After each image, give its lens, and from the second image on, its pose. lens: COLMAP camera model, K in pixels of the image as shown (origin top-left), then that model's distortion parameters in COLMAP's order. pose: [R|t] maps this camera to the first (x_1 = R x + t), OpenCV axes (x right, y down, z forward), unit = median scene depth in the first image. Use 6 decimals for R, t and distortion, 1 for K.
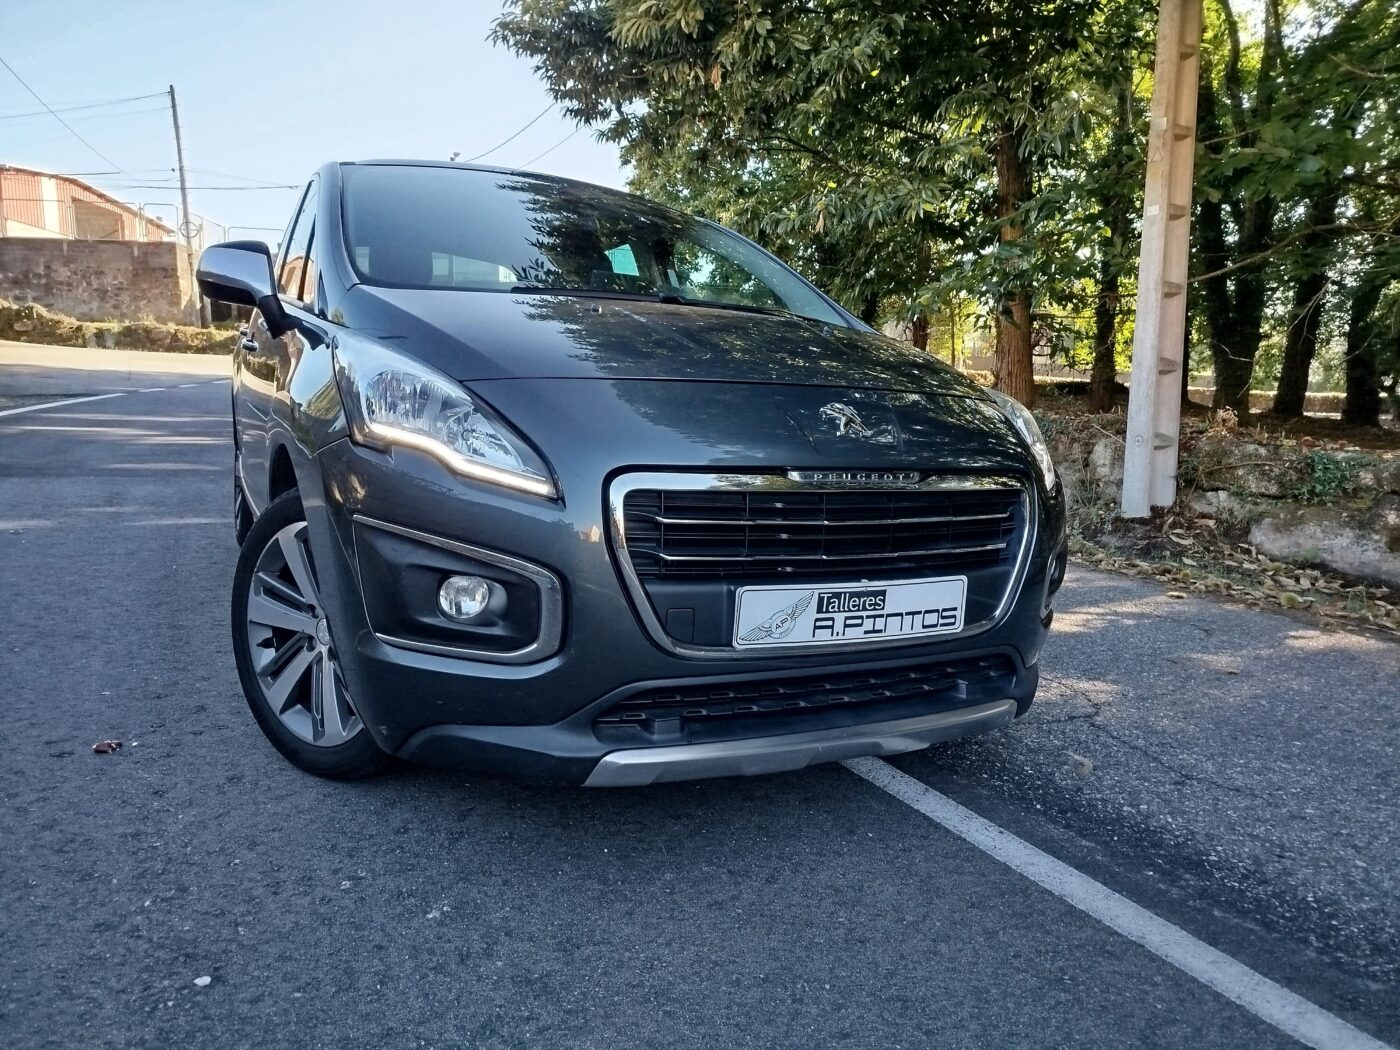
lens RADIAL K [[971.9, 0, 707.5], [0, 971.9, 525.4], [0, 0, 1]] dist [0.040568, -0.047438]
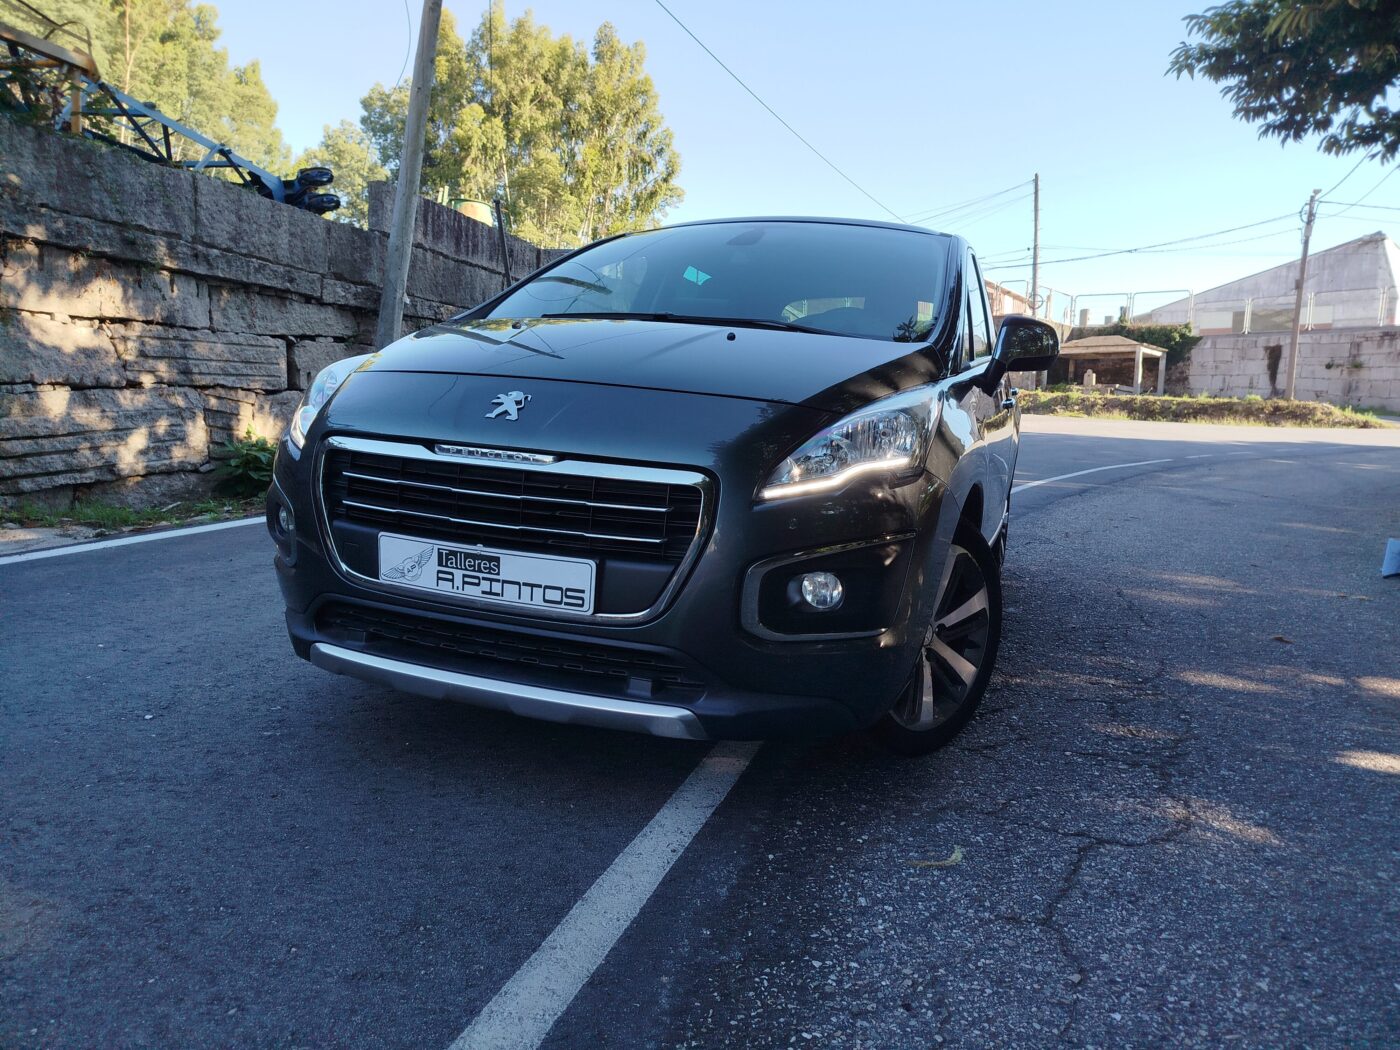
lens RADIAL K [[971.9, 0, 707.5], [0, 971.9, 525.4], [0, 0, 1]] dist [0.040568, -0.047438]
pose [[0.675588, 0.086969, -0.732132, 1.084337], [-0.132748, 0.991138, -0.004759, 0.004097], [0.725230, 0.100404, 0.681146, 0.390334]]
